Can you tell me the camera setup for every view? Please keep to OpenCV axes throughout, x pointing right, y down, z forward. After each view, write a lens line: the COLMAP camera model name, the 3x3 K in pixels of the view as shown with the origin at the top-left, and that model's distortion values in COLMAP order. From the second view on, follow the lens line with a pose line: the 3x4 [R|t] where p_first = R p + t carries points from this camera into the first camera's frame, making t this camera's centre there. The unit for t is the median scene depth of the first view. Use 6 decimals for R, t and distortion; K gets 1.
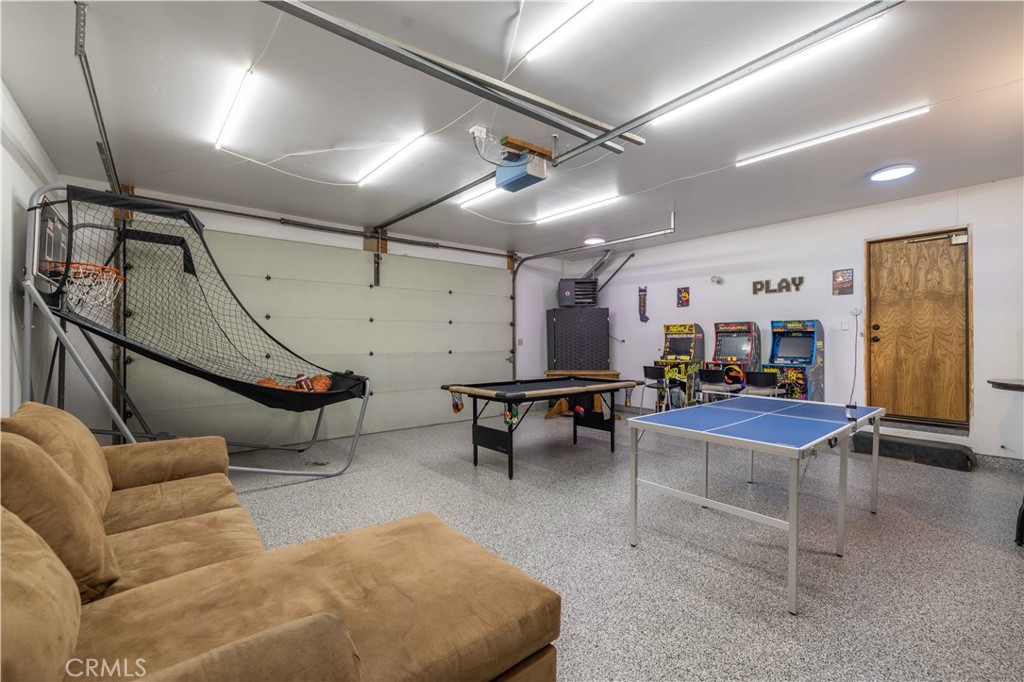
lens RADIAL K [[434.2, 0, 511.8], [0, 434.2, 340.0], [0, 0, 1]] dist [-0.000843, -0.000111]
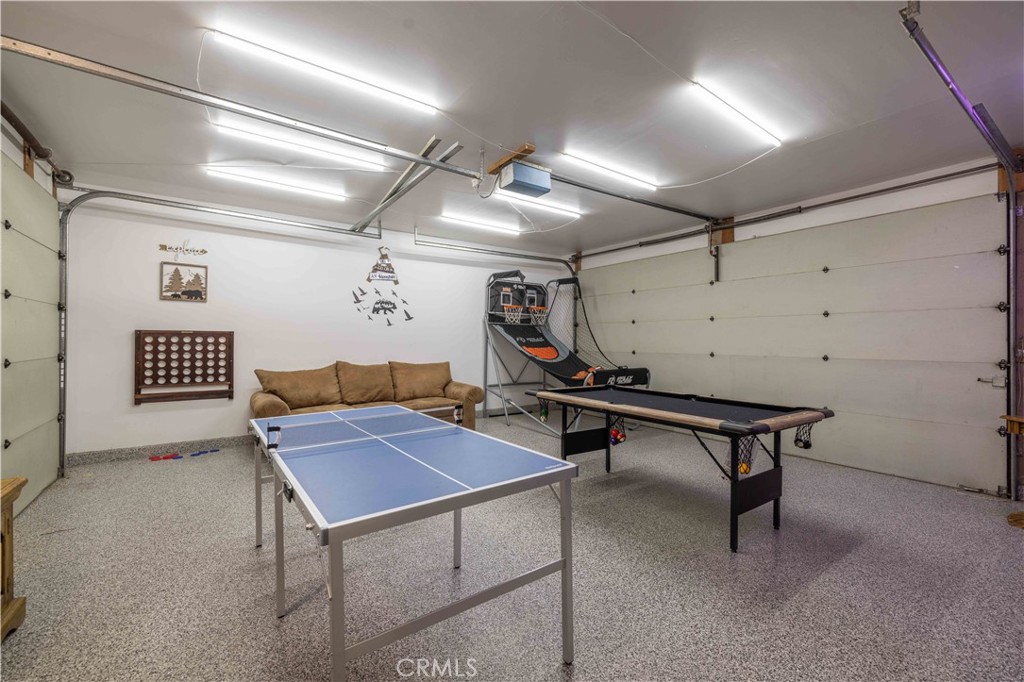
lens RADIAL K [[434.2, 0, 510.9], [0, 434.2, 339.9], [0, 0, 1]] dist [-0.000843, -0.000111]
pose [[-0.079676, -0.000684, -0.996821, 0.689033], [-0.002362, 0.999997, -0.000497, 0.001411], [0.996818, 0.002315, -0.079677, 0.676794]]
